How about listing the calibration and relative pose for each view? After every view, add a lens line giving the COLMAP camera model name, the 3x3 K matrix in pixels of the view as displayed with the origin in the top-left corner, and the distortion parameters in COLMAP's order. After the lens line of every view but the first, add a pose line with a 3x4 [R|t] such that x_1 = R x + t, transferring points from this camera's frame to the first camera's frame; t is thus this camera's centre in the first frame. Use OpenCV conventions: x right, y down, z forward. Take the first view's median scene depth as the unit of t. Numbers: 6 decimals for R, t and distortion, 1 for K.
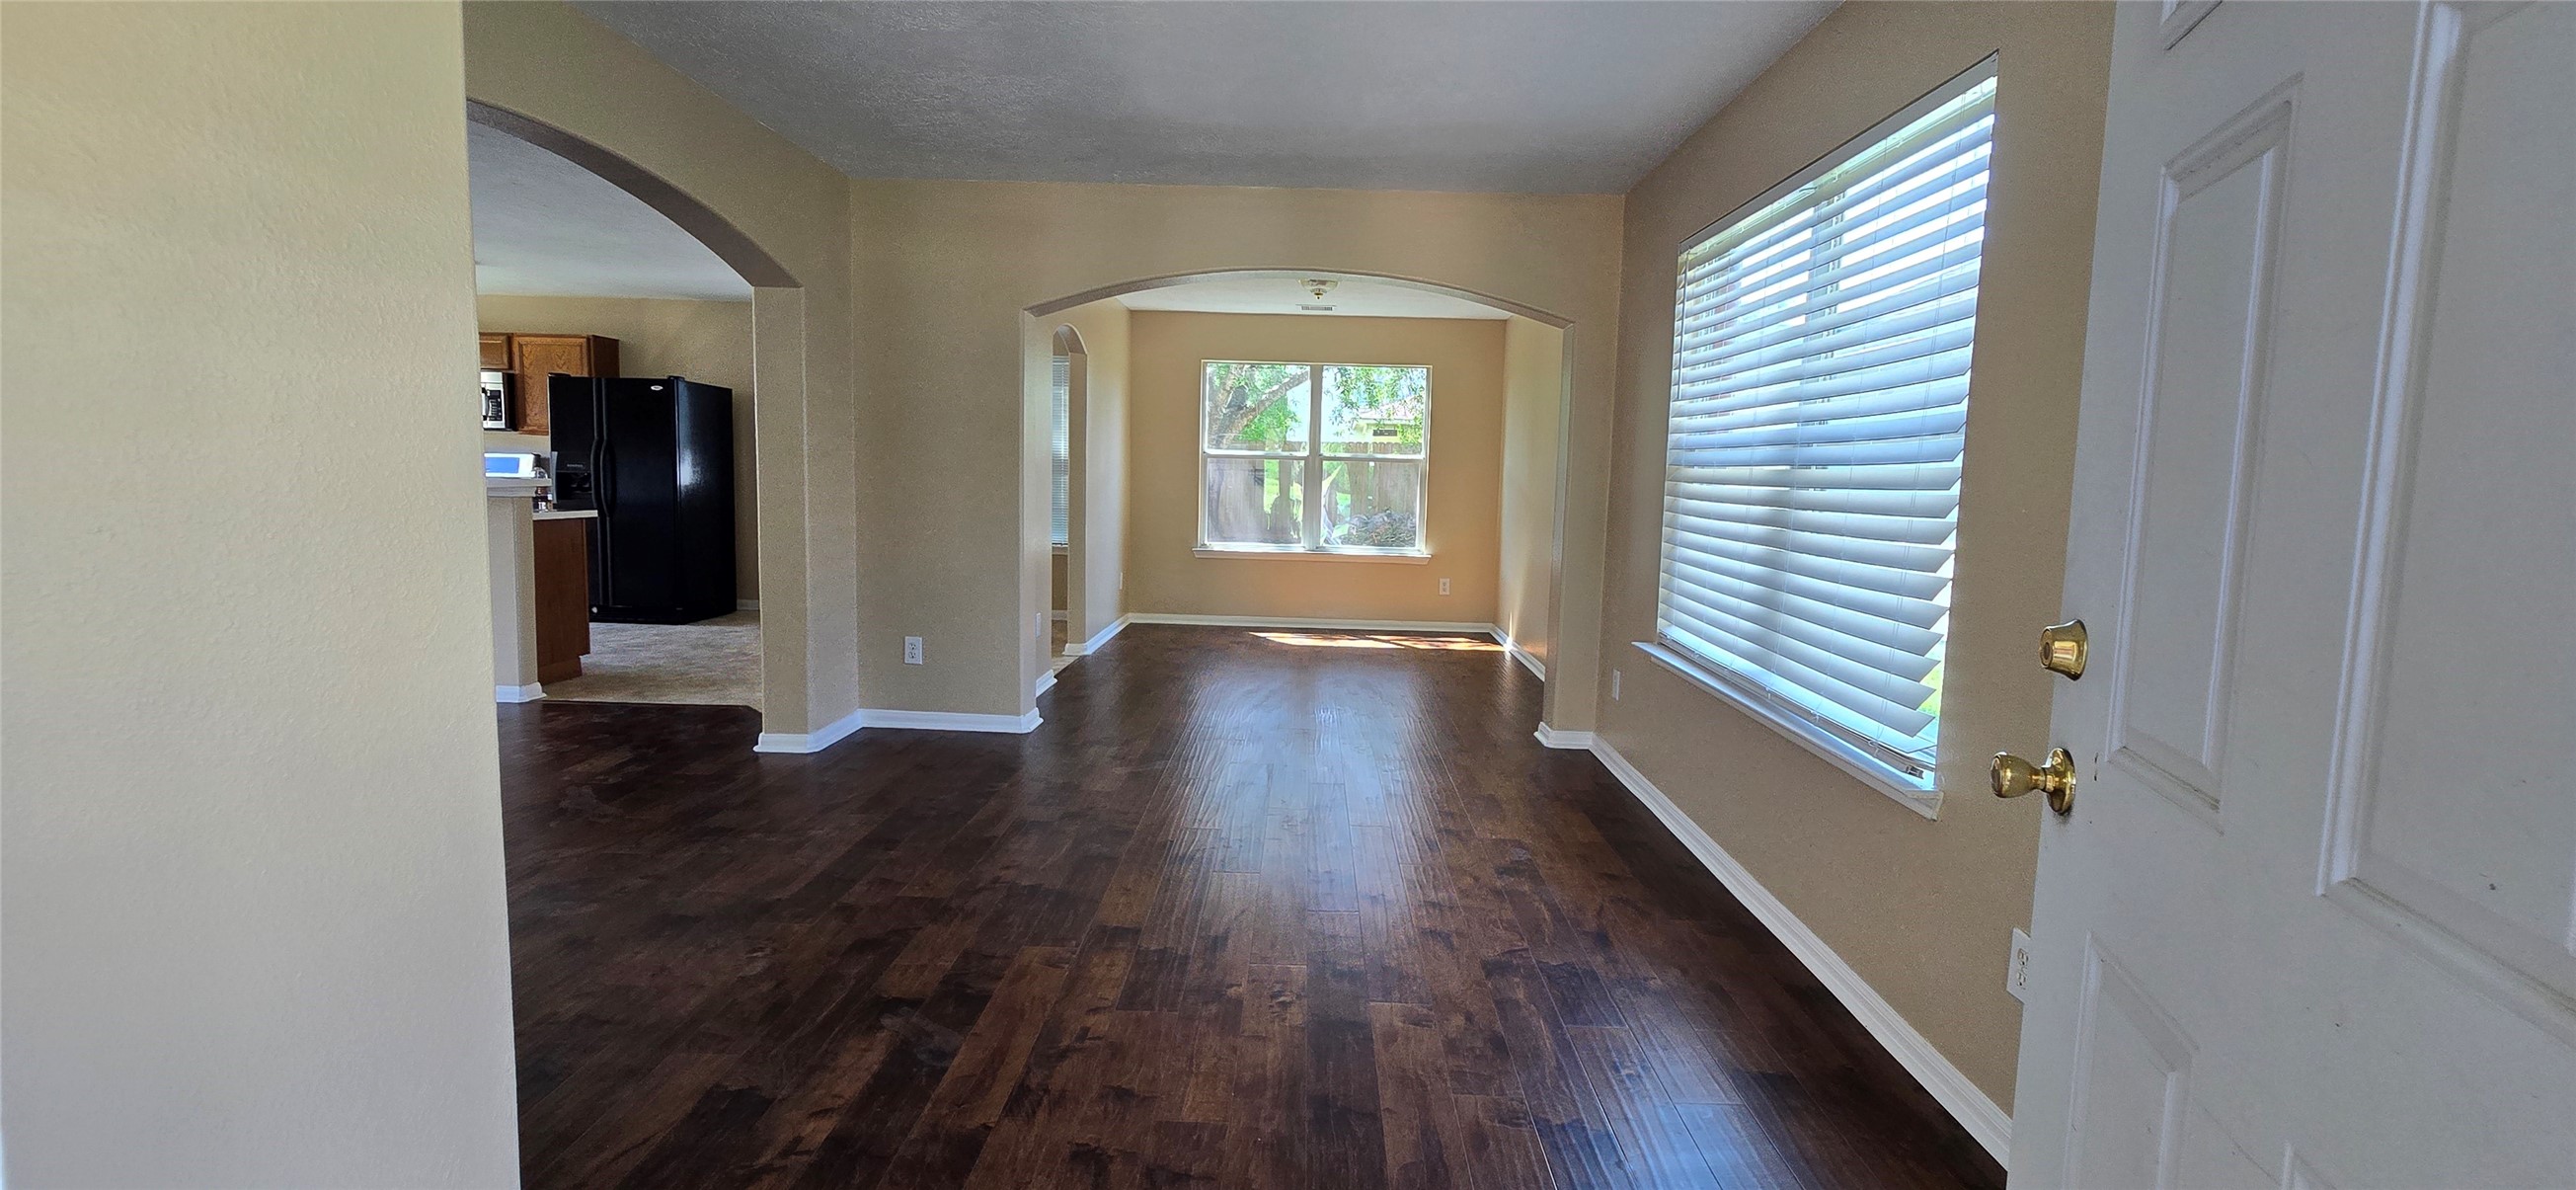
lens RADIAL K [[1050.4, 0, 1294.6], [0, 1050.4, 579.6], [0, 0, 1]] dist [-0.003706, -0.000003]
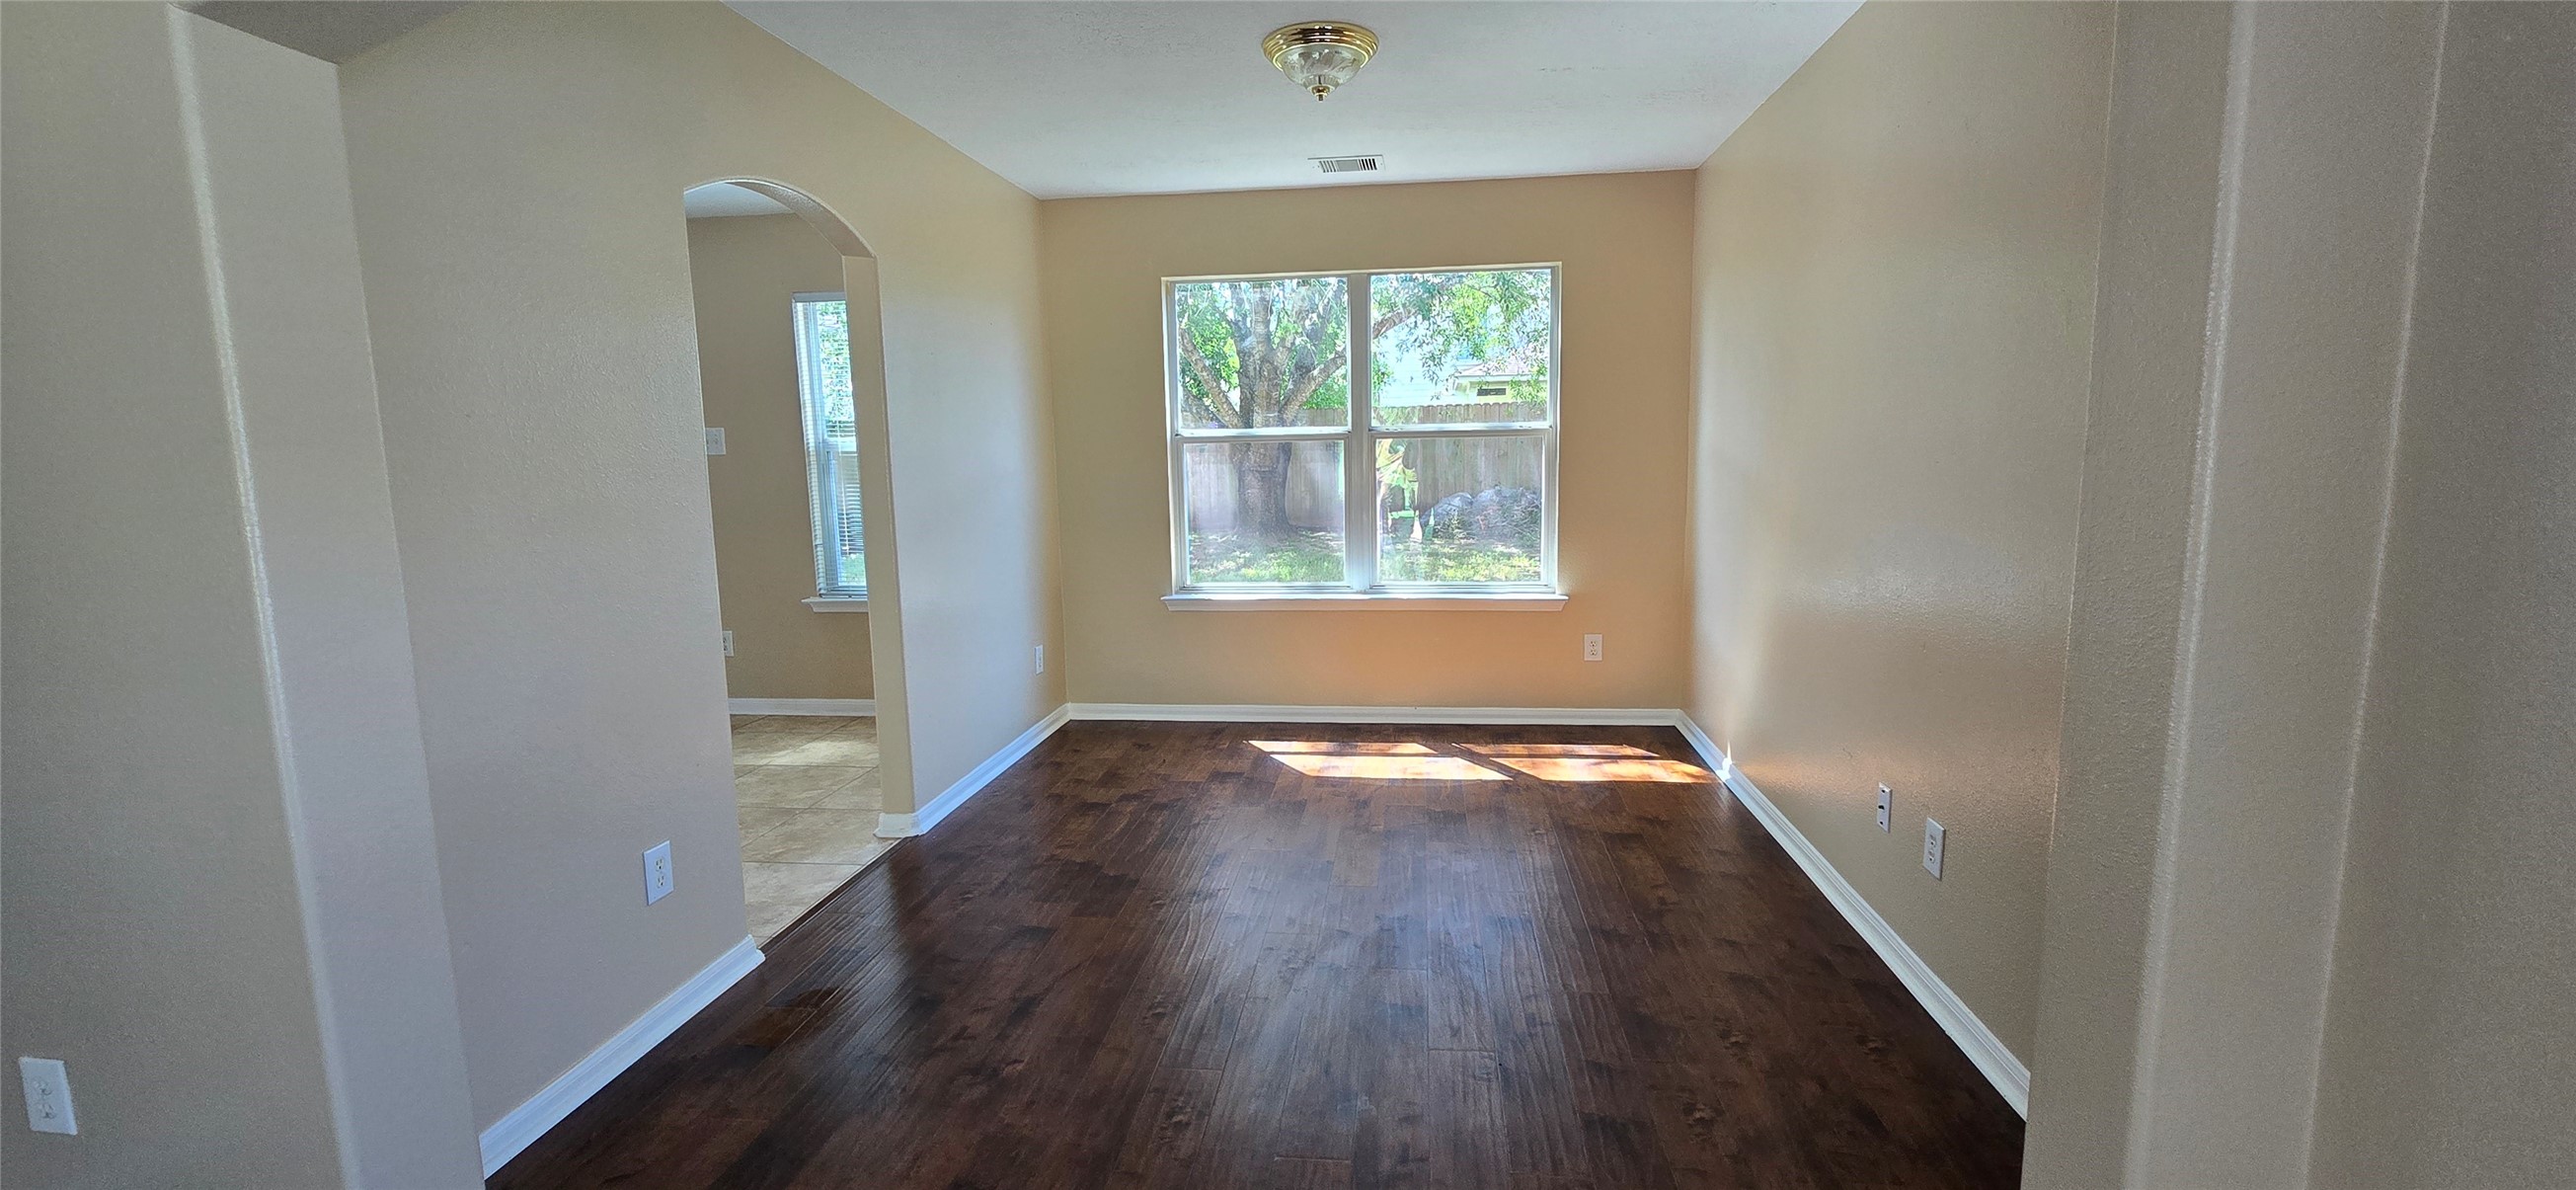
lens RADIAL K [[1050.4, 0, 1294.6], [0, 1050.4, 579.6], [0, 0, 1]] dist [-0.003706, -0.000003]
pose [[0.993562, -0.030937, -0.108982, 0.043205], [0.034116, 0.999041, 0.027428, -0.052153], [0.108029, -0.030970, 0.993665, 0.406952]]
